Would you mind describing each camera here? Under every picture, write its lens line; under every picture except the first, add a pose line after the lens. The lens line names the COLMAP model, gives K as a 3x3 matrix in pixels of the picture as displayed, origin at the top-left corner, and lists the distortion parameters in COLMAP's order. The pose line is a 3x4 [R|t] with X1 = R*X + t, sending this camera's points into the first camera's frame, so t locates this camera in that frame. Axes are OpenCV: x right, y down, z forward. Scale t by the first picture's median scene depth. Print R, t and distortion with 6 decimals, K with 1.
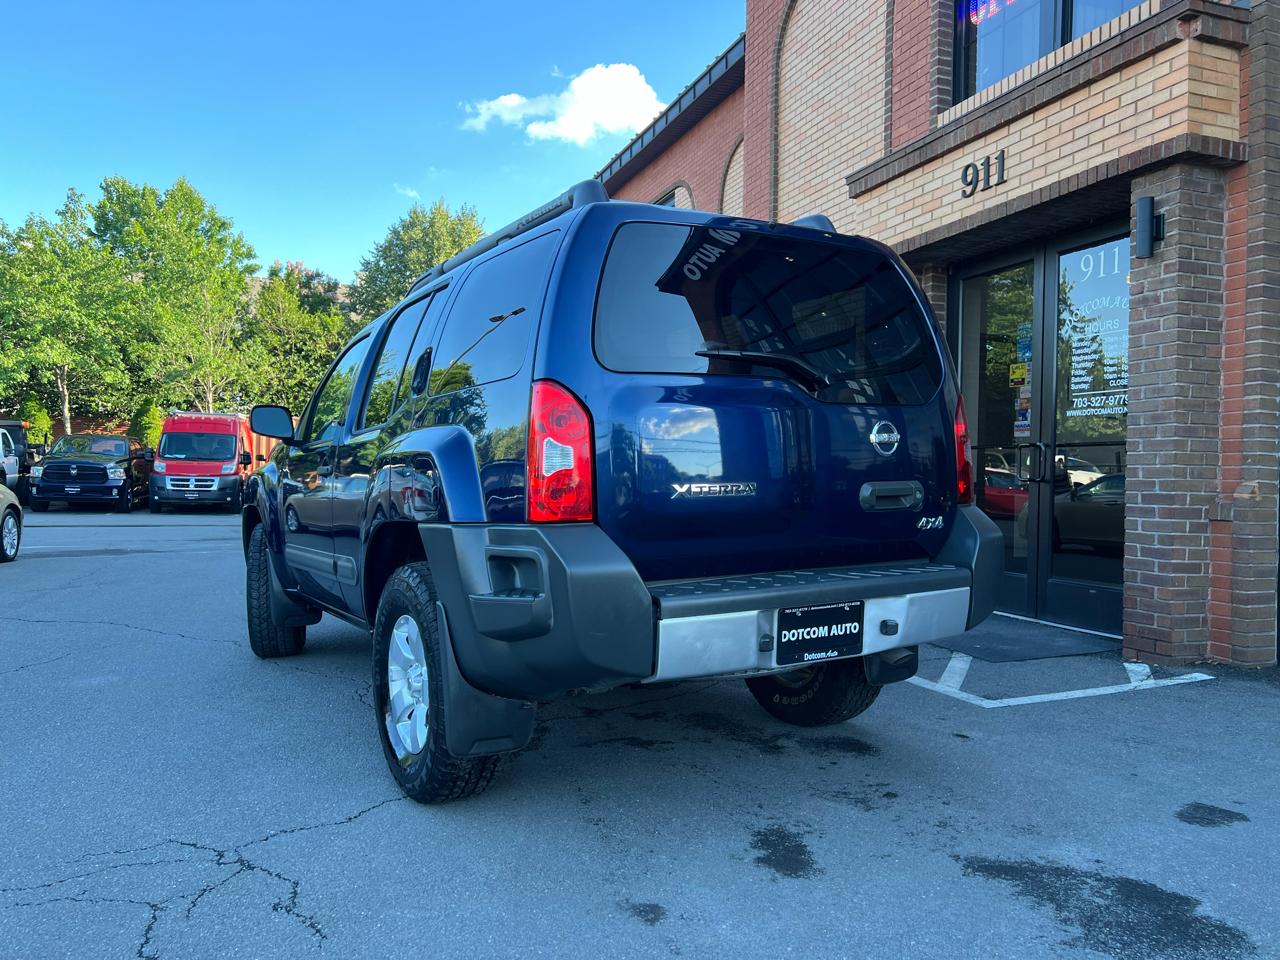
lens RADIAL K [[954.4, 0, 642.6], [0, 954.4, 487.4], [0, 0, 1]] dist [0.050389, -0.053502]
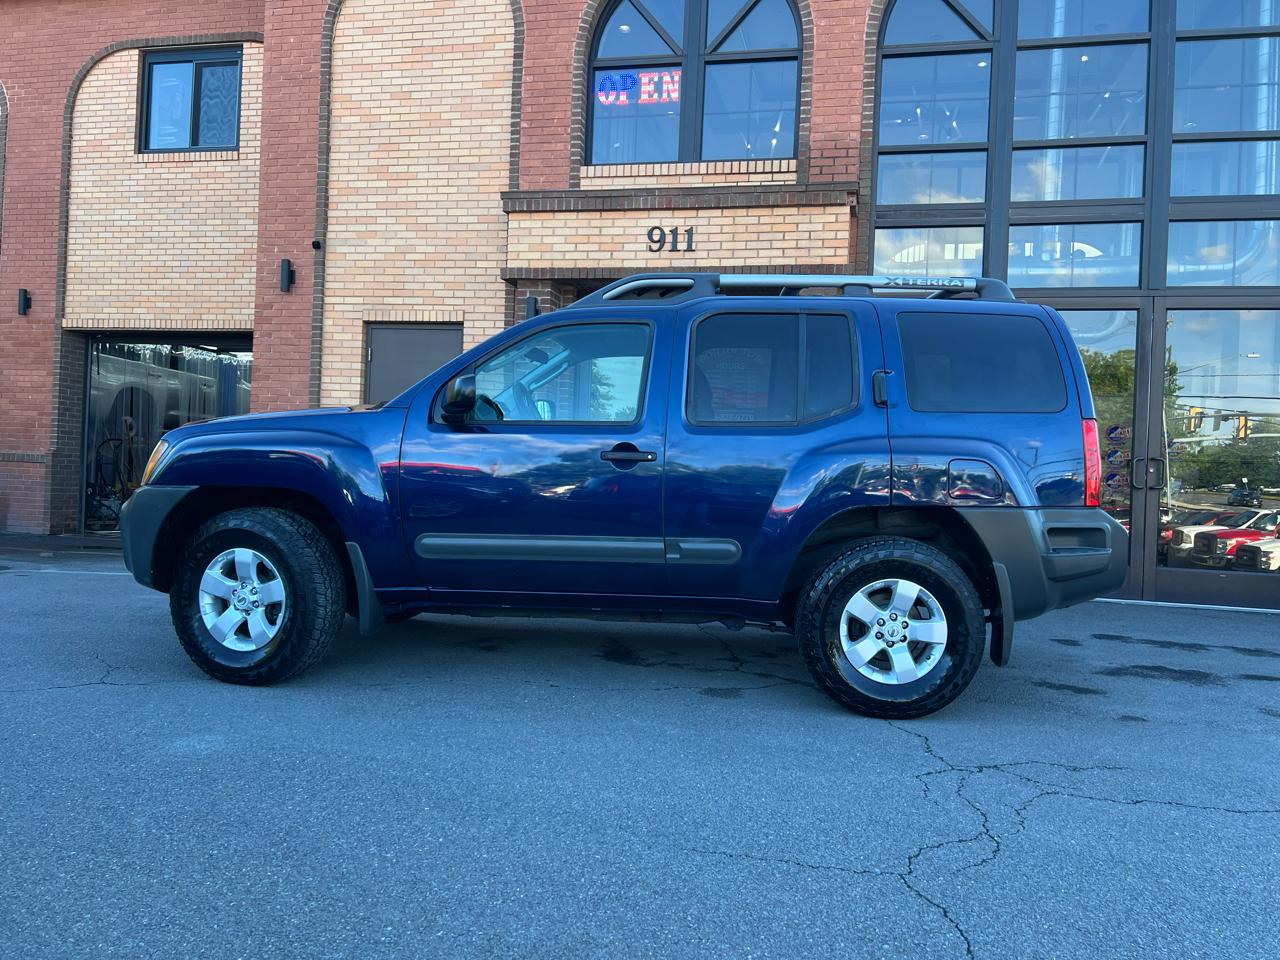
lens RADIAL K [[959.1, 0, 640.0], [0, 959.1, 480.0], [0, 0, 1]] dist [0.052962, -0.059972]
pose [[0.556659, 0.011232, 0.830665, -0.847759], [-0.028195, 0.999588, 0.005378, 0.001728], [-0.830263, -0.026414, 0.556746, 0.317481]]
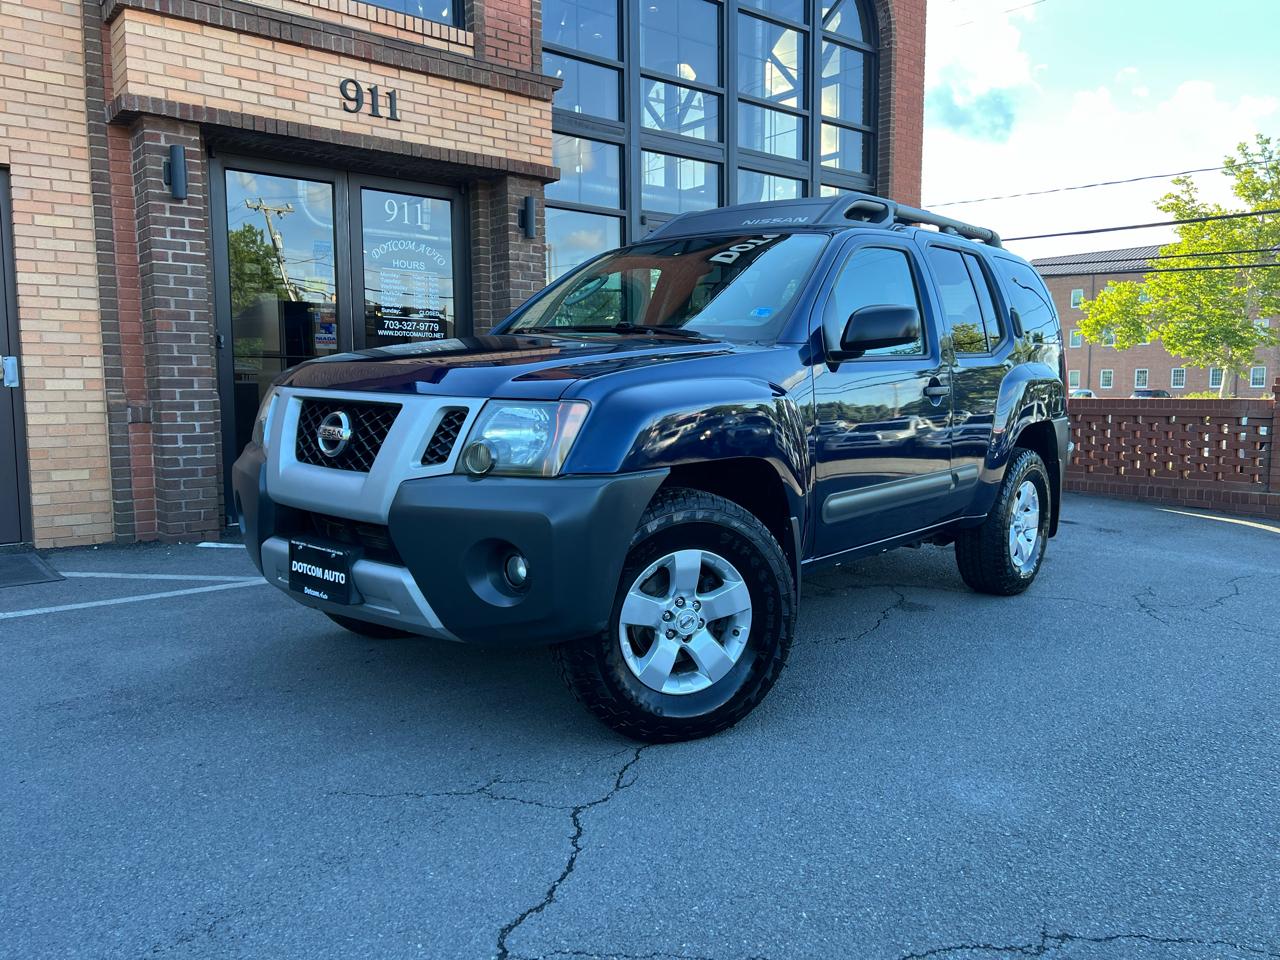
lens RADIAL K [[963.9, 0, 644.5], [0, 963.9, 480.7], [0, 0, 1]] dist [0.050044, -0.058721]
pose [[-0.318409, -0.102995, 0.942342, -0.872876], [0.007517, 0.993775, 0.111156, -0.028149], [-0.947924, 0.042476, -0.315653, 1.179243]]
